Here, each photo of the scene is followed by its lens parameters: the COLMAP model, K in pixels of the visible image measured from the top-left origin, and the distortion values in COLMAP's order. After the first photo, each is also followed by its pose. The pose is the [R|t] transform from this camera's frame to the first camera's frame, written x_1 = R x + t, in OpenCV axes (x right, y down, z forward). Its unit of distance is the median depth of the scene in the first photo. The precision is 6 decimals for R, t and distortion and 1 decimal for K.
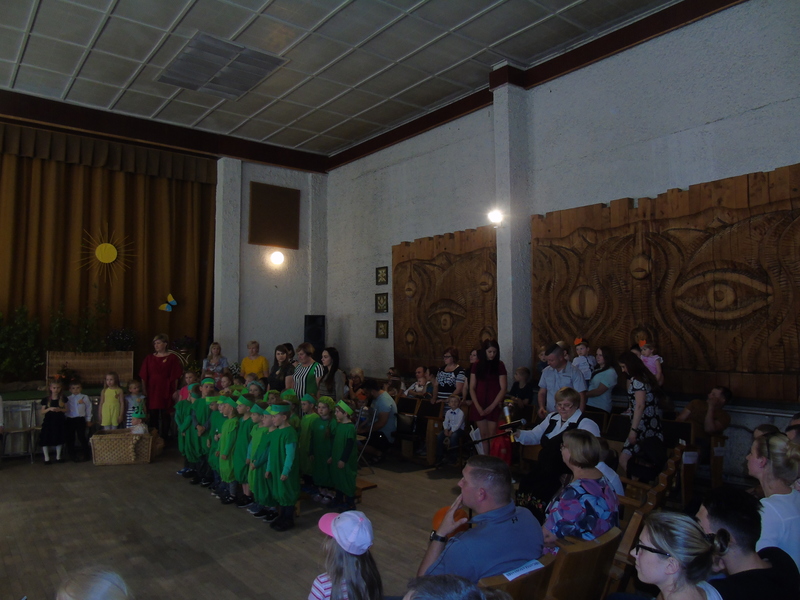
lens RADIAL K [[595.8, 0, 400.3], [0, 595.8, 298.3], [0, 0, 1]] dist [-0.049055, 0.037784]
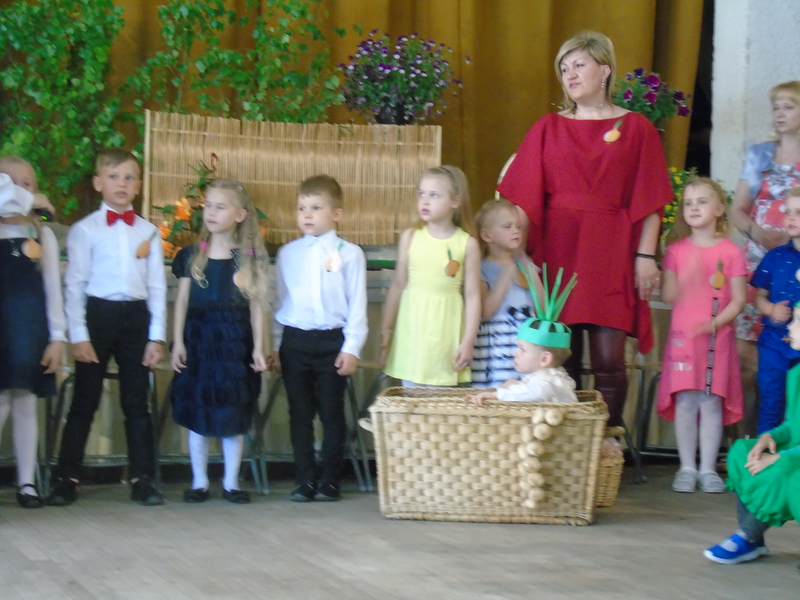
lens RADIAL K [[2261.3, 0, 398.0], [0, 2261.3, 305.8], [0, 0, 1]] dist [-0.006249, 0.000000]
pose [[0.942184, 0.036042, -0.333151, -0.138618], [-0.004885, 0.995571, 0.093890, 0.073538], [0.335059, -0.086834, 0.938187, 0.070819]]
